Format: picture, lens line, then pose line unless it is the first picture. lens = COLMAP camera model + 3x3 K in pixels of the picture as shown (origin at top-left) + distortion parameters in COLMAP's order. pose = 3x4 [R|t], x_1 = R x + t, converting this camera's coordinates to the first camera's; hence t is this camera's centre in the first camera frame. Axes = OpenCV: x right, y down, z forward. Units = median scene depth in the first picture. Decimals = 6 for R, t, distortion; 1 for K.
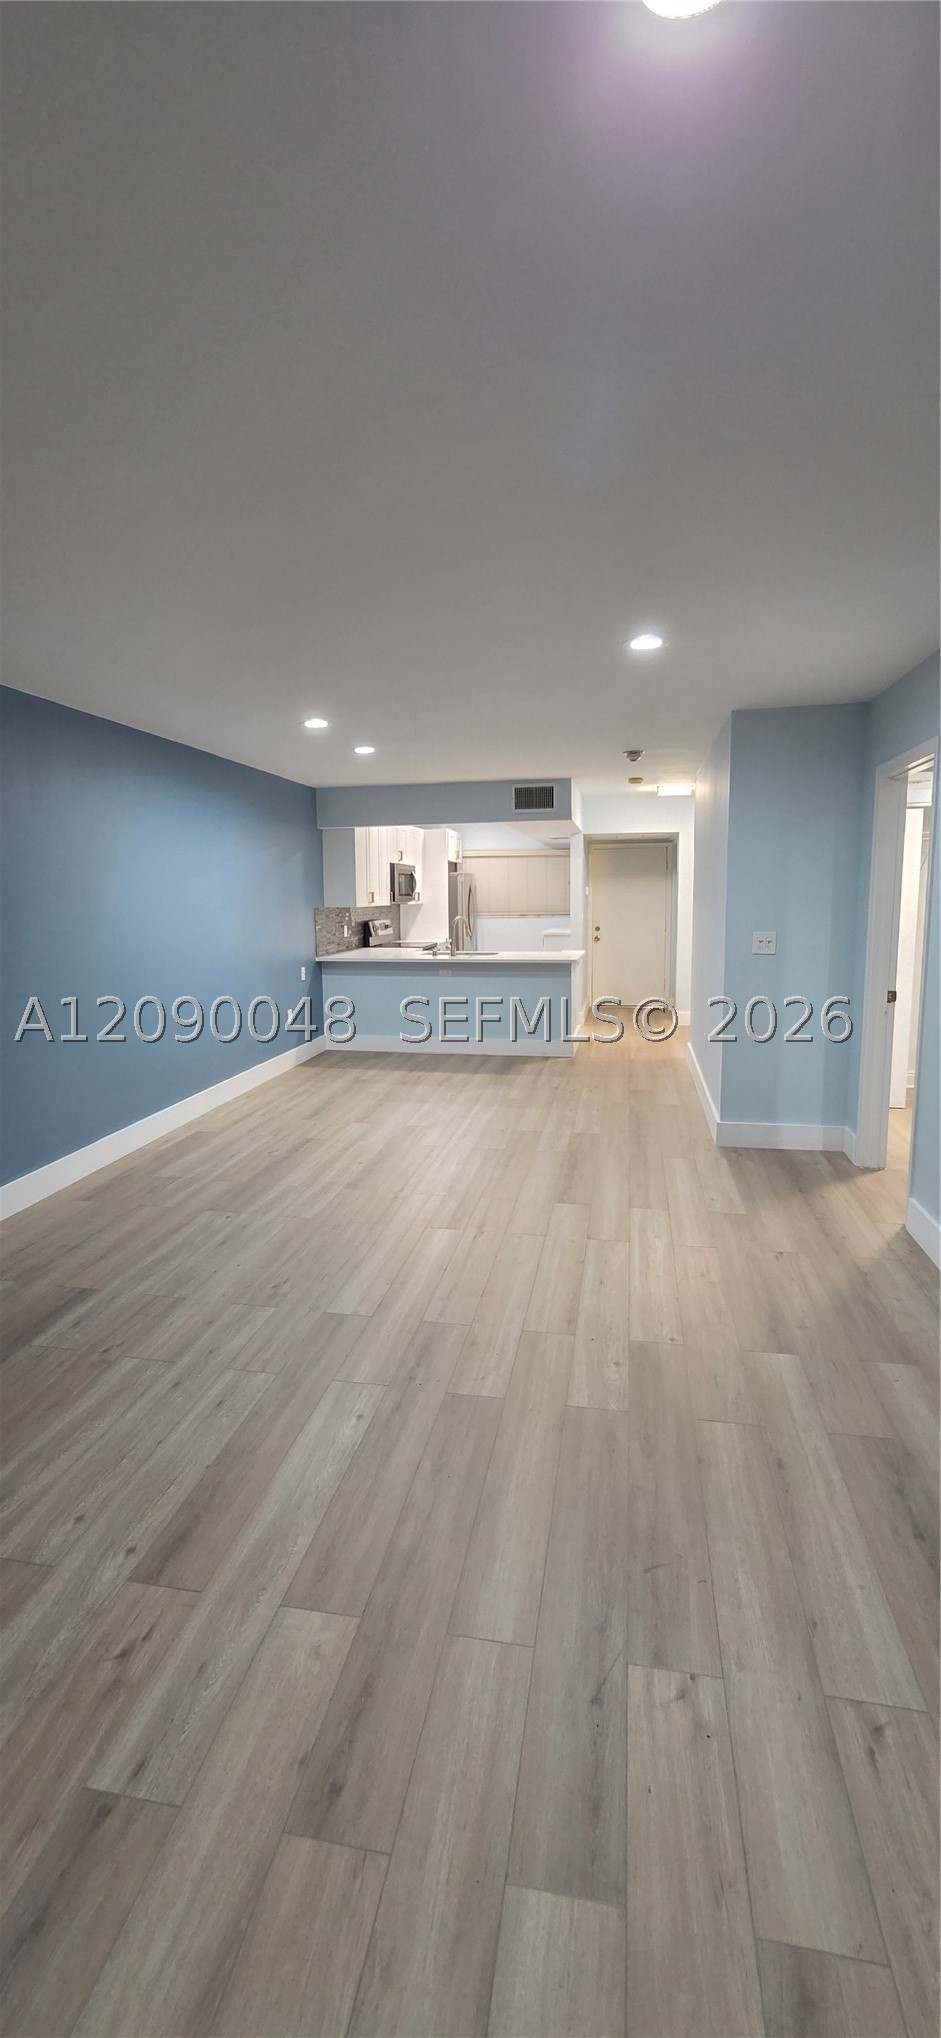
lens RADIAL K [[875.5, 0, 463.6], [0, 875.5, 1022.6], [0, 0, 1]] dist [-0.000836, 0.000085]
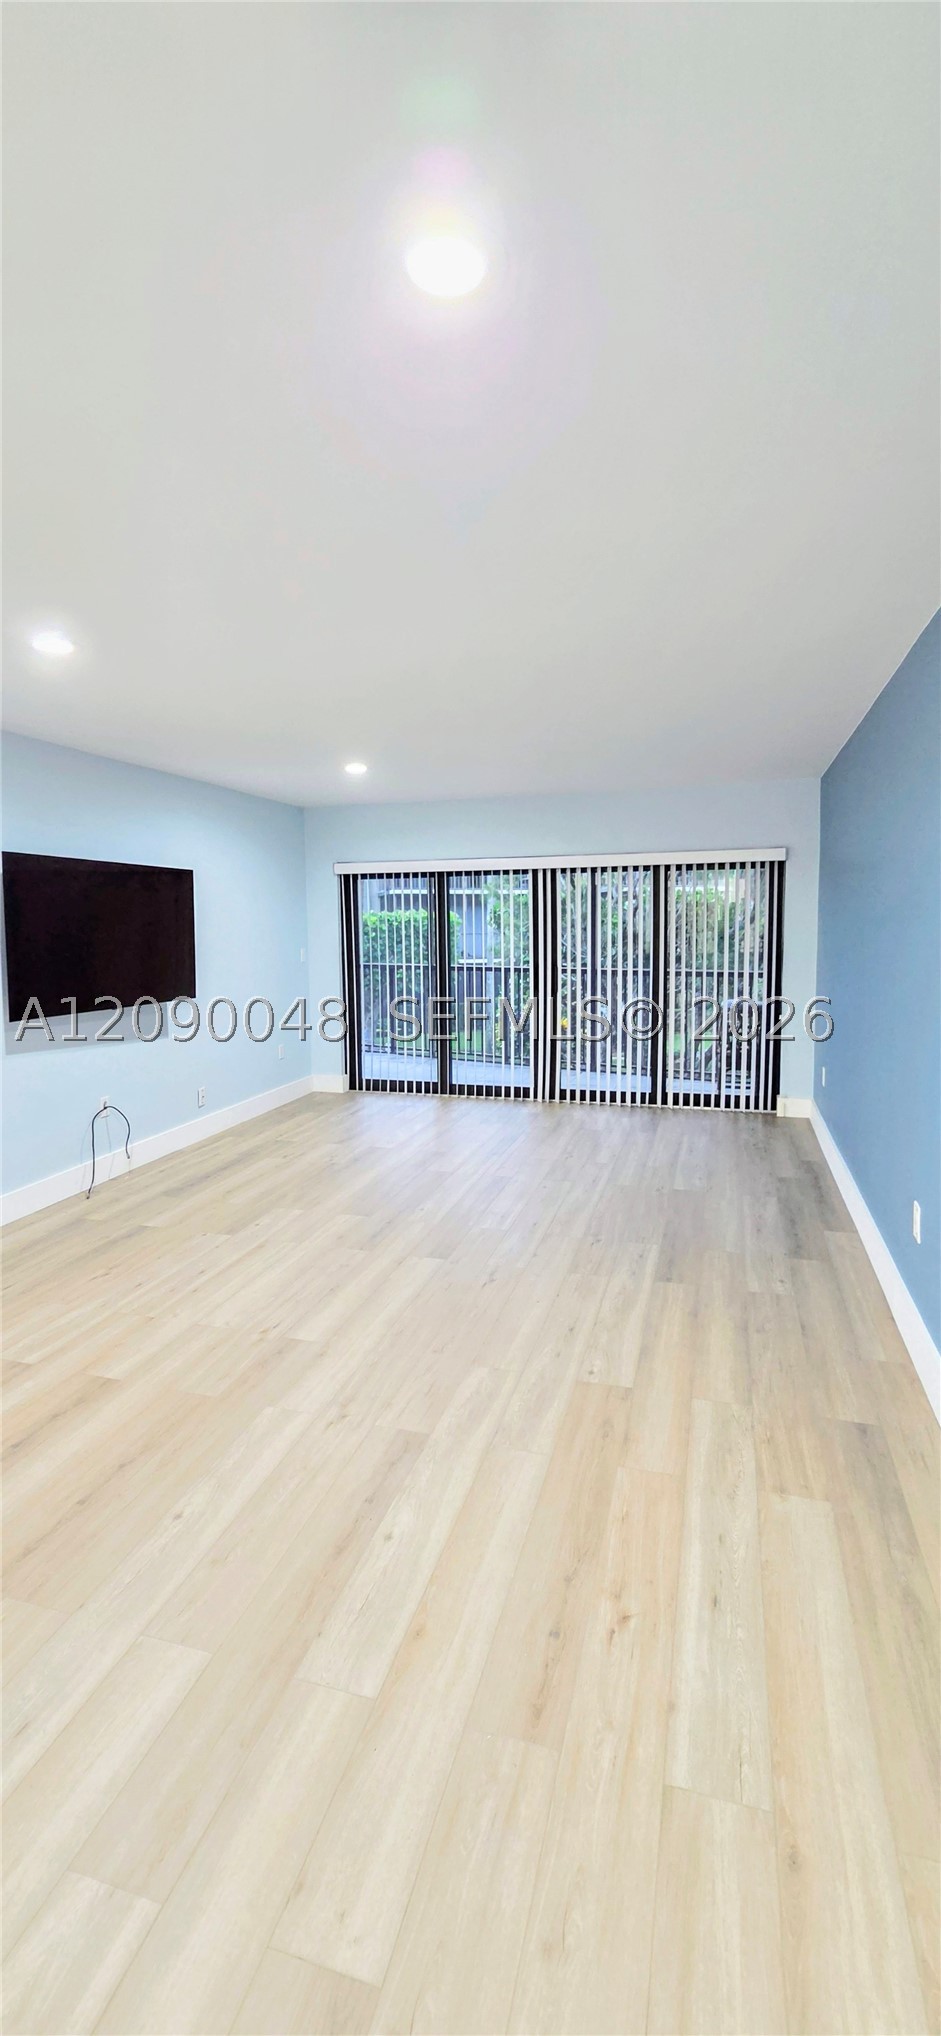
lens RADIAL K [[885.6, 0, 471.9], [0, 885.6, 993.5], [0, 0, 1]] dist [-0.001487, 0.000674]
pose [[-0.995412, 0.015999, 0.094338, -0.244140], [0.036915, 0.973808, 0.224355, -0.238125], [-0.088277, 0.226808, -0.969931, 1.623486]]
